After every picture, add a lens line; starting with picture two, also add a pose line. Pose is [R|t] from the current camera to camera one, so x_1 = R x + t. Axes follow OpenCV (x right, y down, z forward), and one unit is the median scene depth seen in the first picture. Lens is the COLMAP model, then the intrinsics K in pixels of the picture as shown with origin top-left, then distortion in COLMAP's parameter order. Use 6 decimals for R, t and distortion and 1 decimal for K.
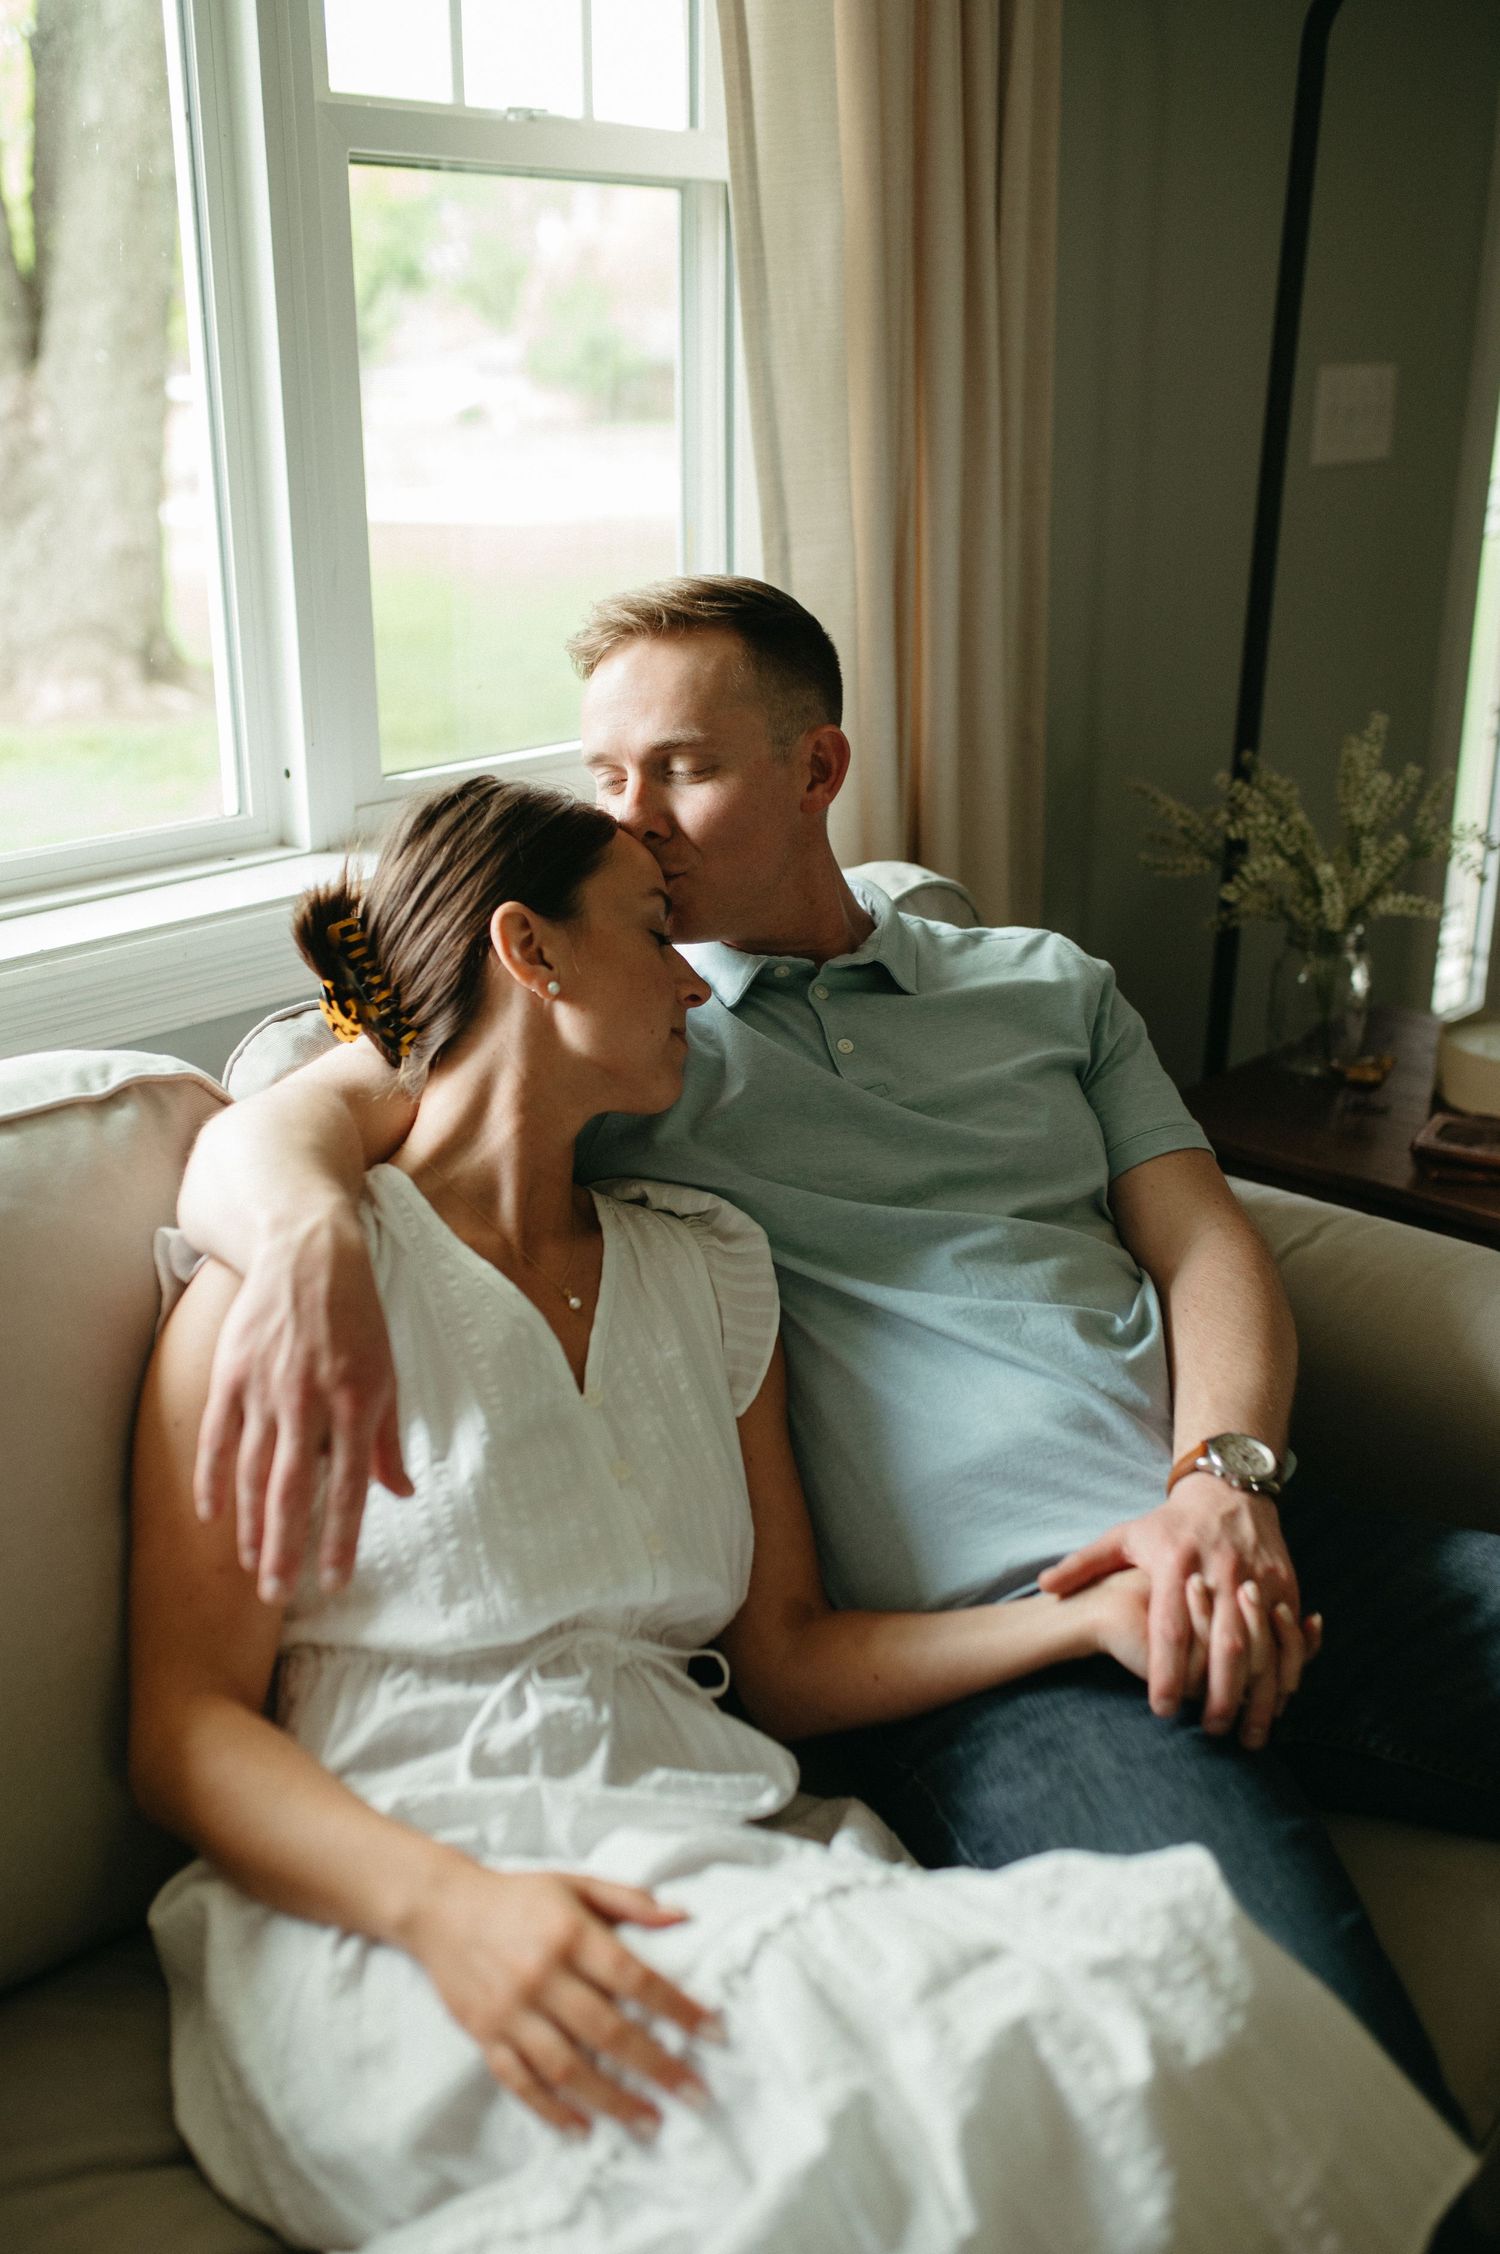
lens RADIAL K [[2327.2, 0, 793.3], [0, 2327.2, 1136.5], [0, 0, 1]] dist [-0.022354, 0.013404]
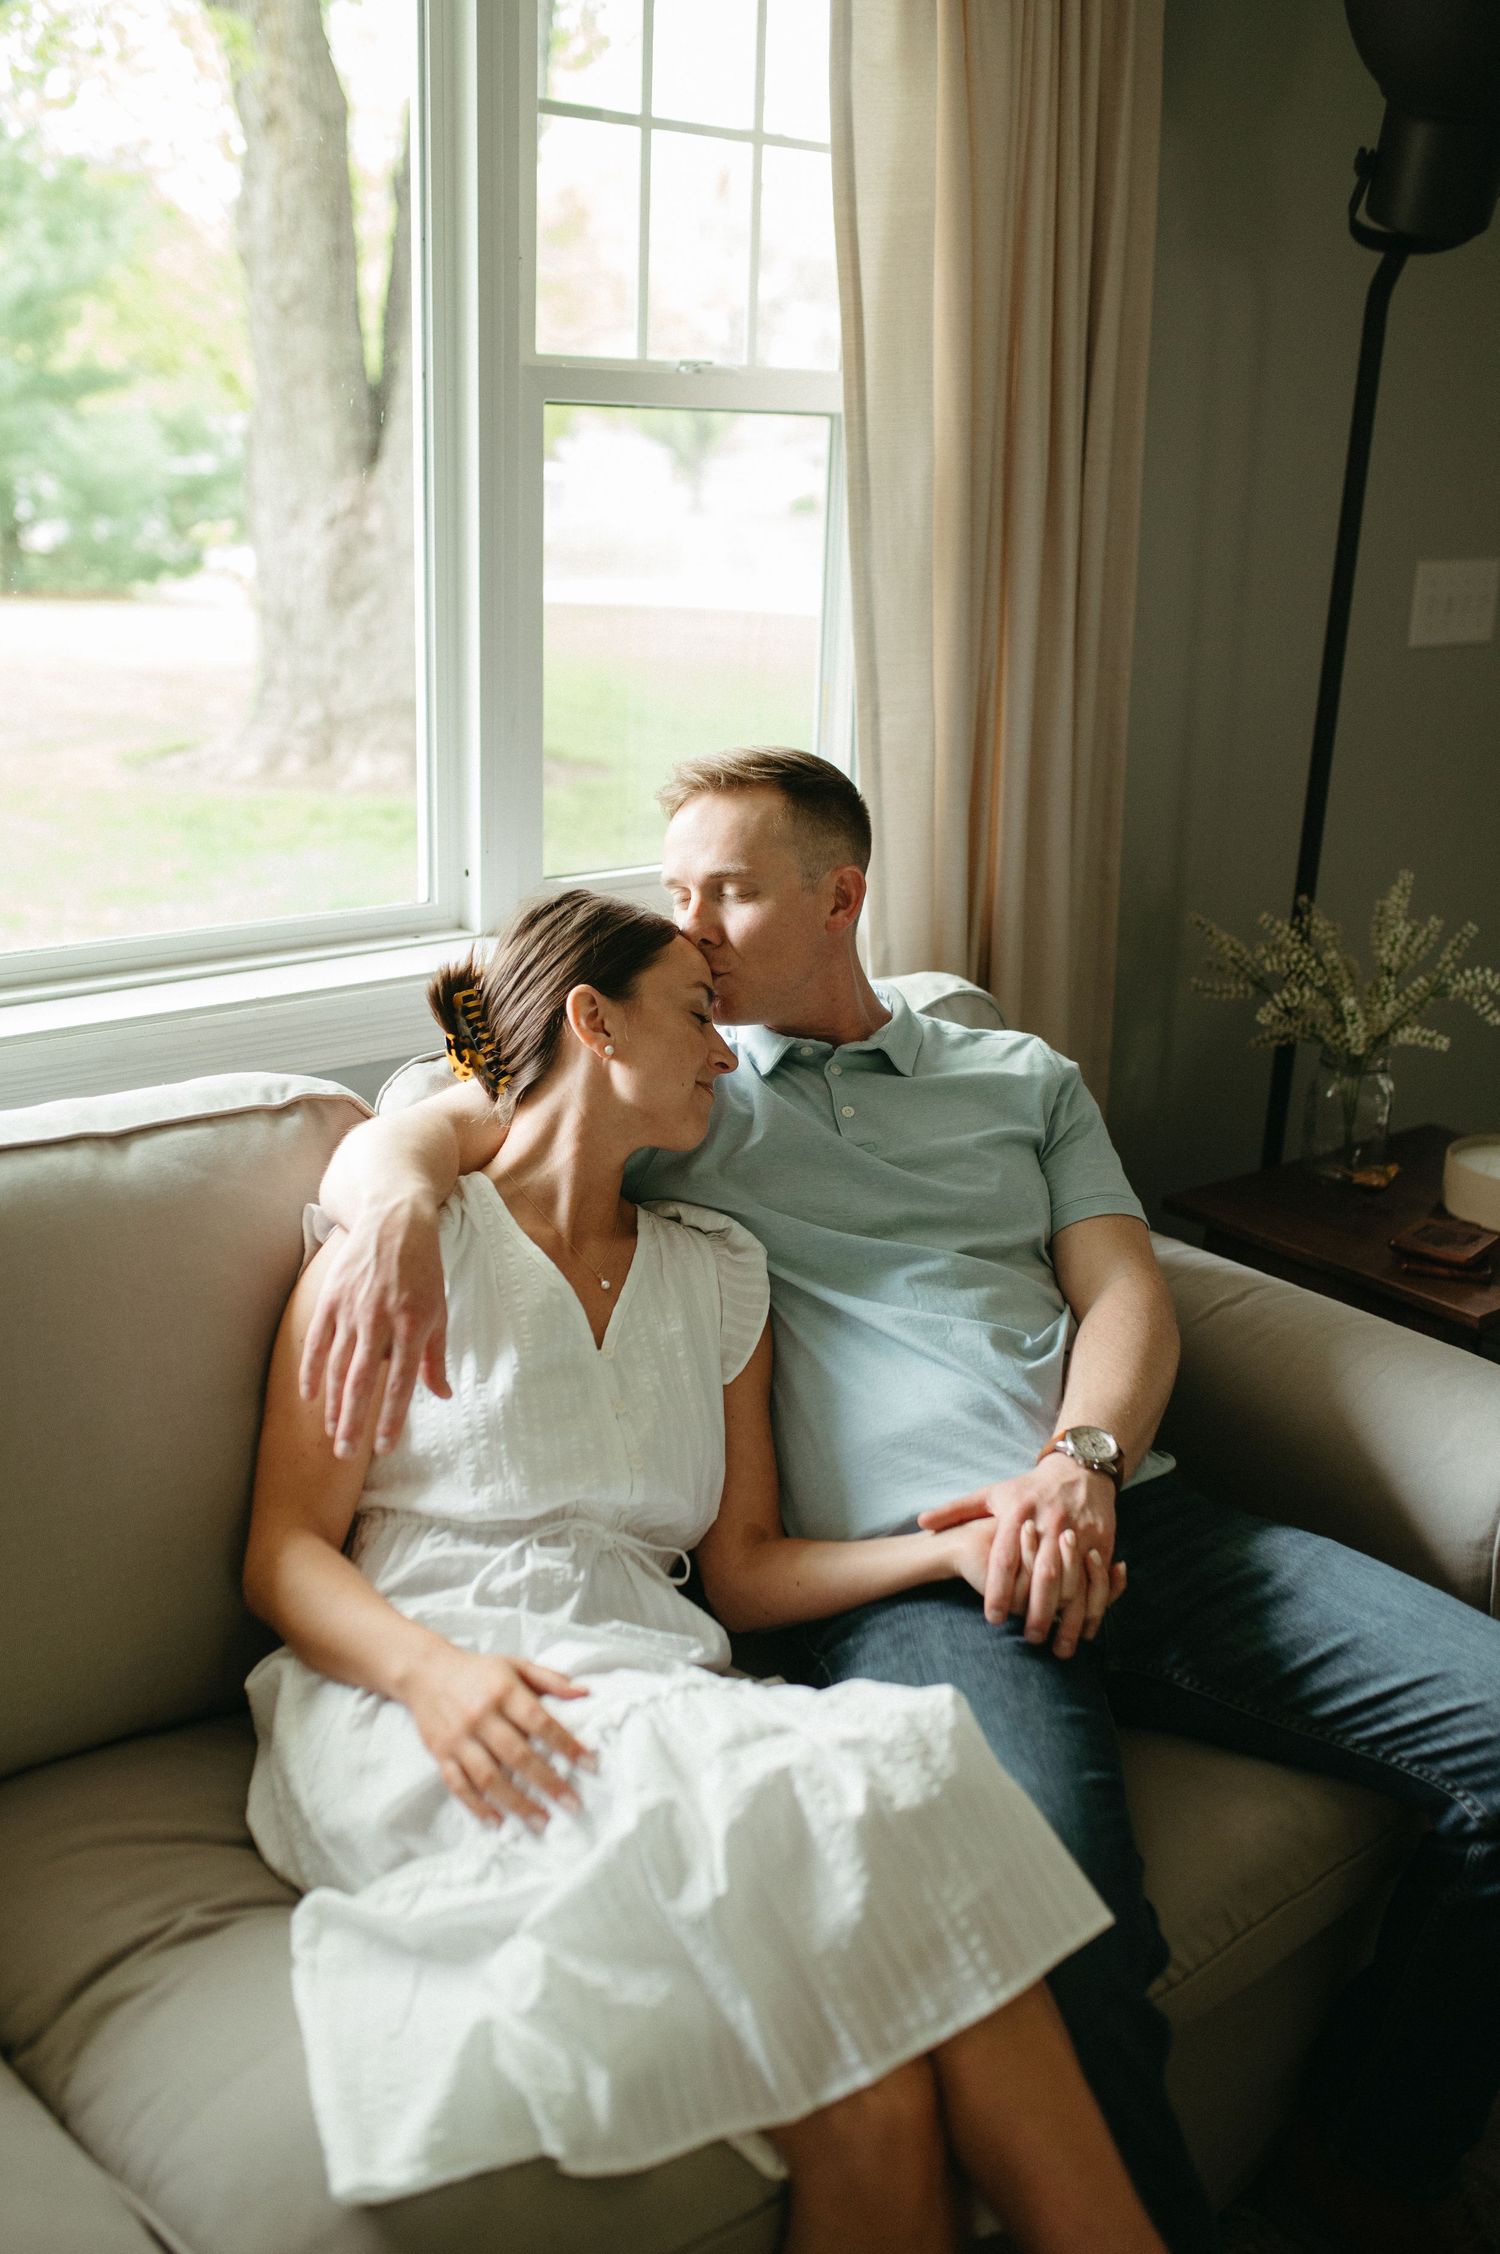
lens RADIAL K [[2330.5, 0, 750.0], [0, 2330.5, 1127.0], [0, 0, 1]] dist [-0.014903, 0.014126]
pose [[0.986905, 0.073636, -0.143514, 0.172825], [-0.079500, 0.996200, -0.035560, 0.021652], [0.140351, 0.046504, 0.989009, -0.318294]]
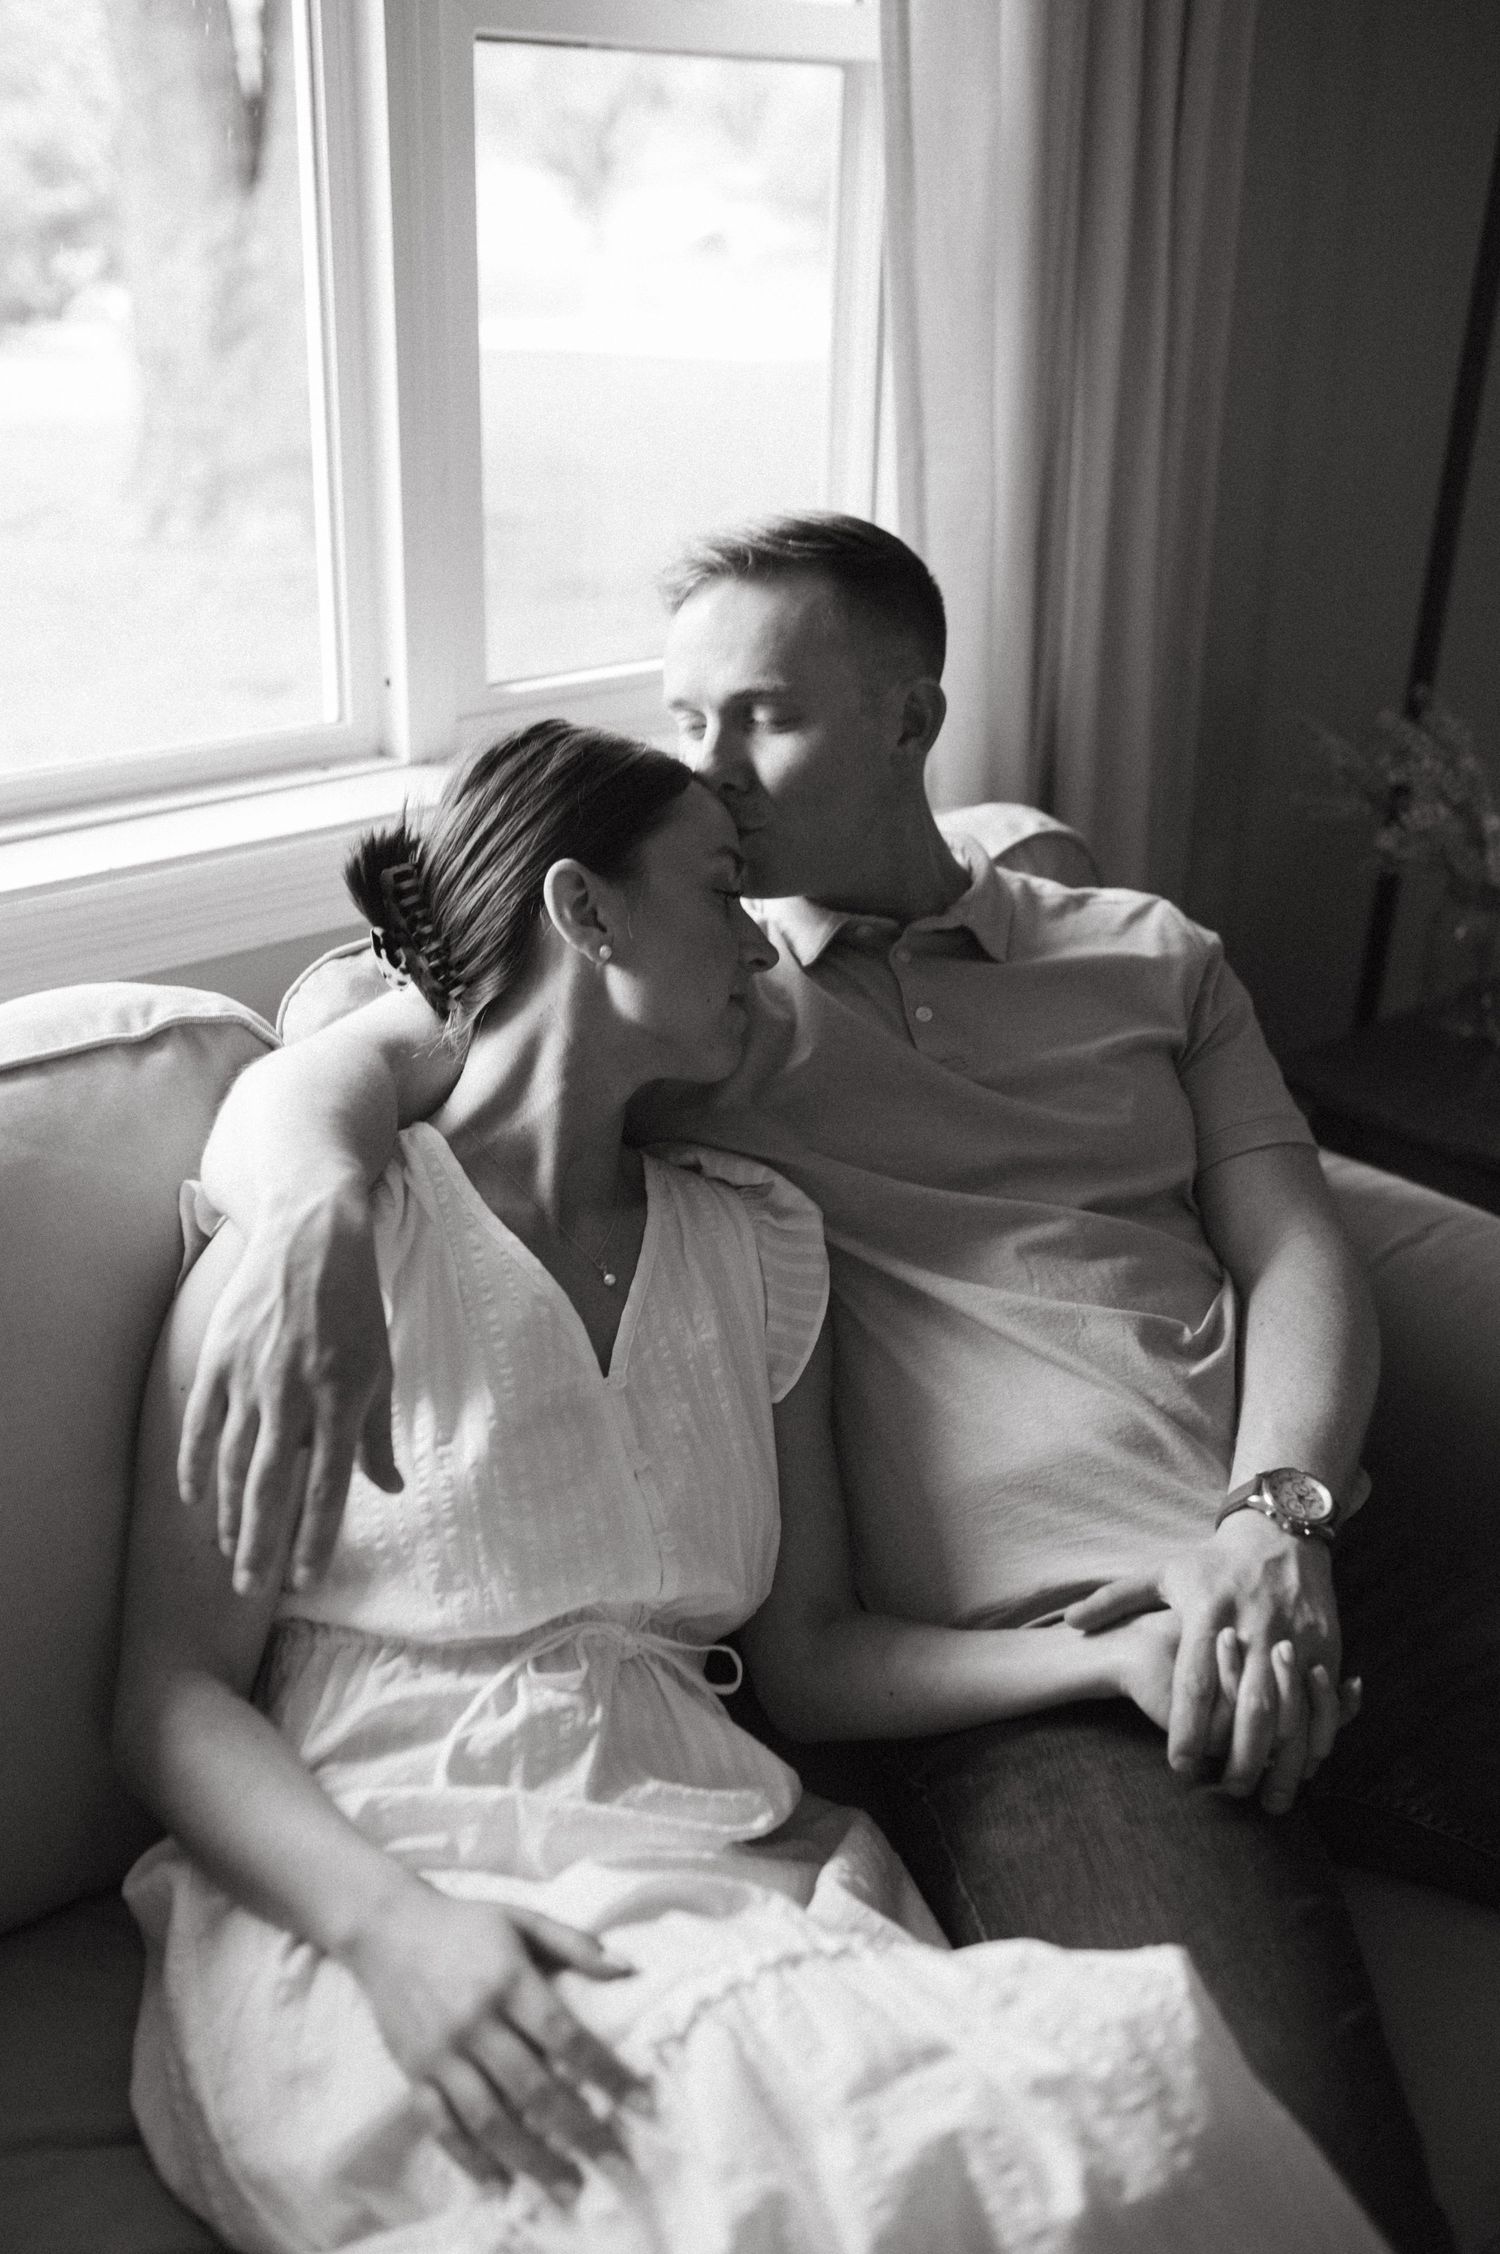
lens RADIAL K [[2330.5, 0, 750.0], [0, 2330.5, 1127.0], [0, 0, 1]] dist [-0.014903, 0.014126]
pose [[0.992684, 0.065078, -0.101703, 0.057854], [-0.058723, 0.996203, 0.064280, -0.056372], [0.105500, -0.057837, 0.992736, 0.050309]]
